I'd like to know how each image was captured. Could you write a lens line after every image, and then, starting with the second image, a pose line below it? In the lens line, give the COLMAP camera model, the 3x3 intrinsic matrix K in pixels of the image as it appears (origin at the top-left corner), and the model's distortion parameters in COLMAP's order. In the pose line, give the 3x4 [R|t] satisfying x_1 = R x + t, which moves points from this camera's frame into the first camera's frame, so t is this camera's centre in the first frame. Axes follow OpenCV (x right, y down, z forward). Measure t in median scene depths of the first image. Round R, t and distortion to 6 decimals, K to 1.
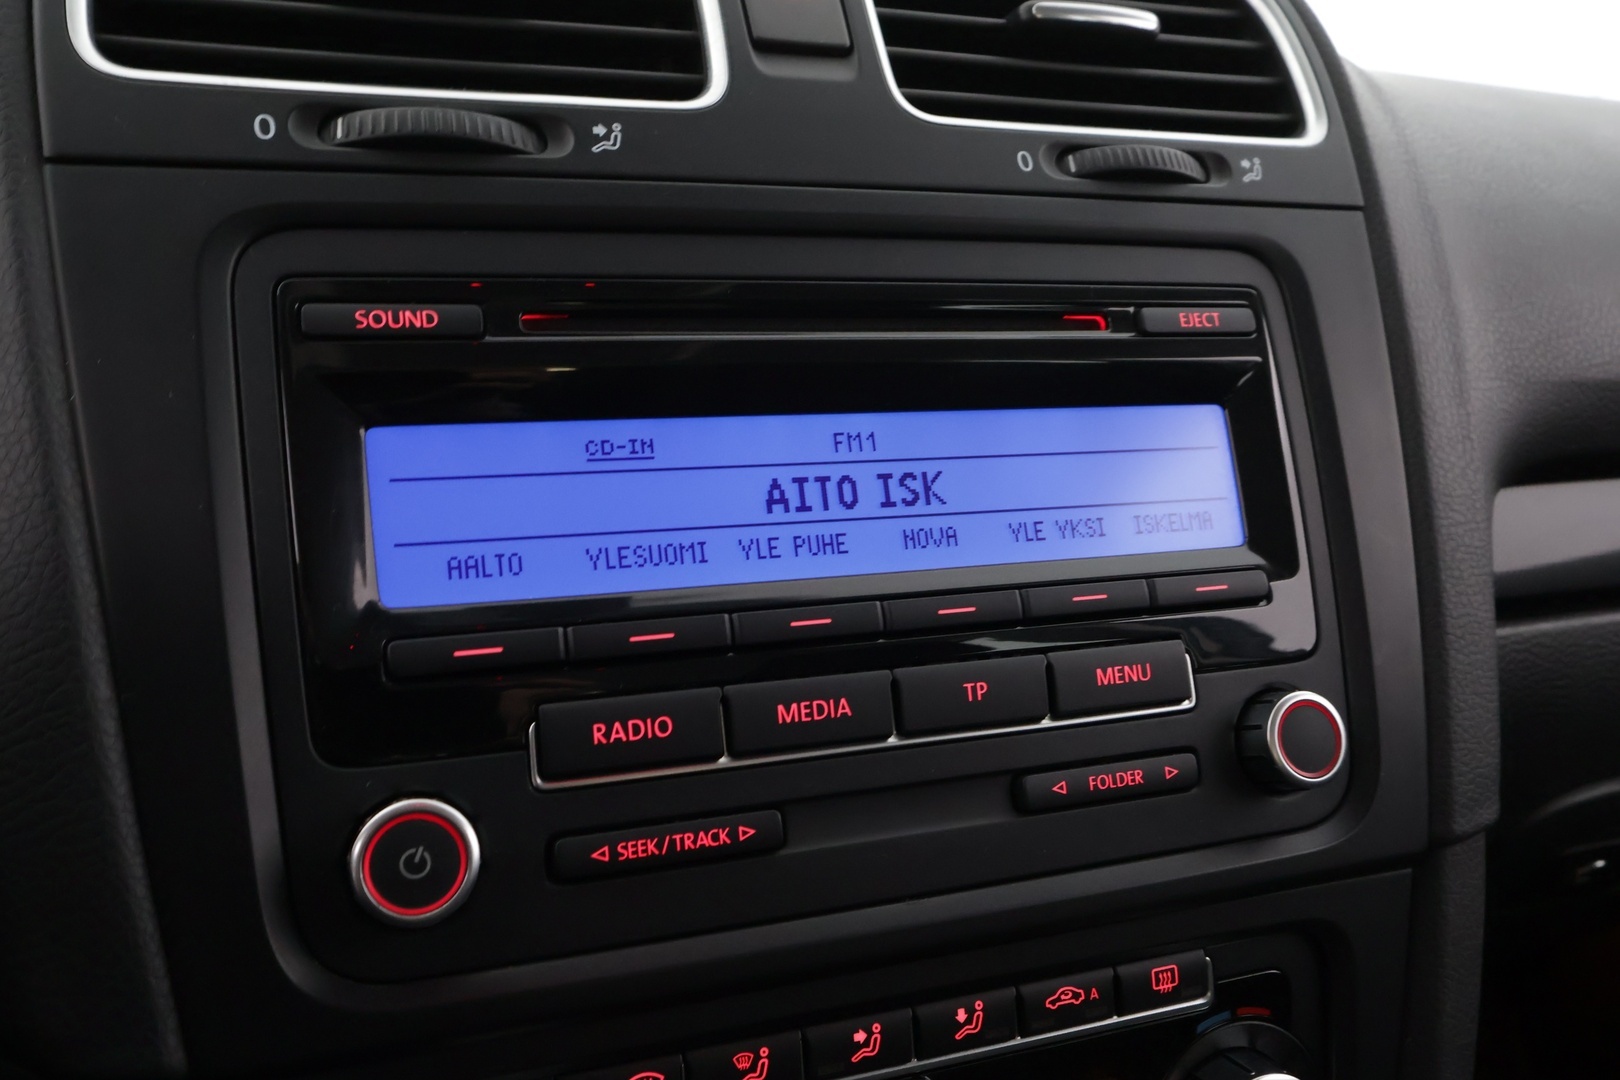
lens RADIAL K [[1272.7, 0, 815.5], [0, 1272.7, 541.4], [0, 0, 1]] dist [0.003430, 0.001666]
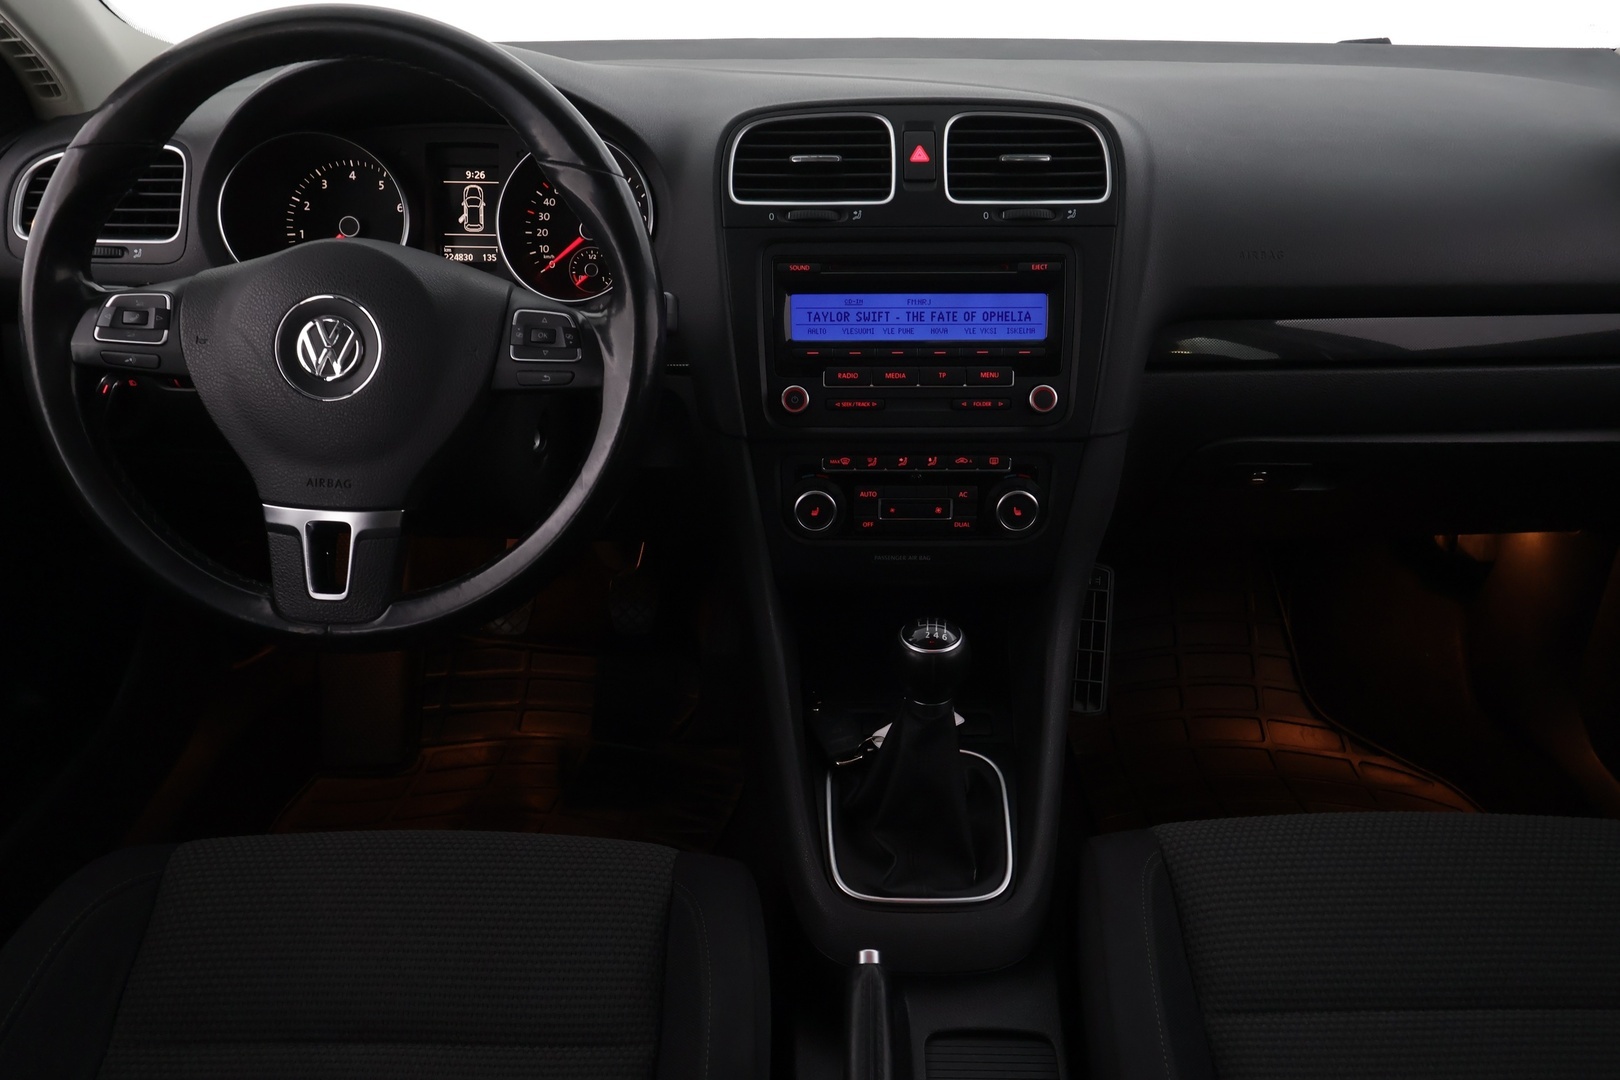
lens RADIAL K [[1272.7, 0, 815.5], [0, 1272.7, 541.4], [0, 0, 1]] dist [0.003430, 0.001666]
pose [[0.937000, 0.149948, -0.315511, 1.035612], [-0.057251, 0.956892, 0.284744, -0.459332], [0.344606, -0.248742, 0.905193, -2.631440]]
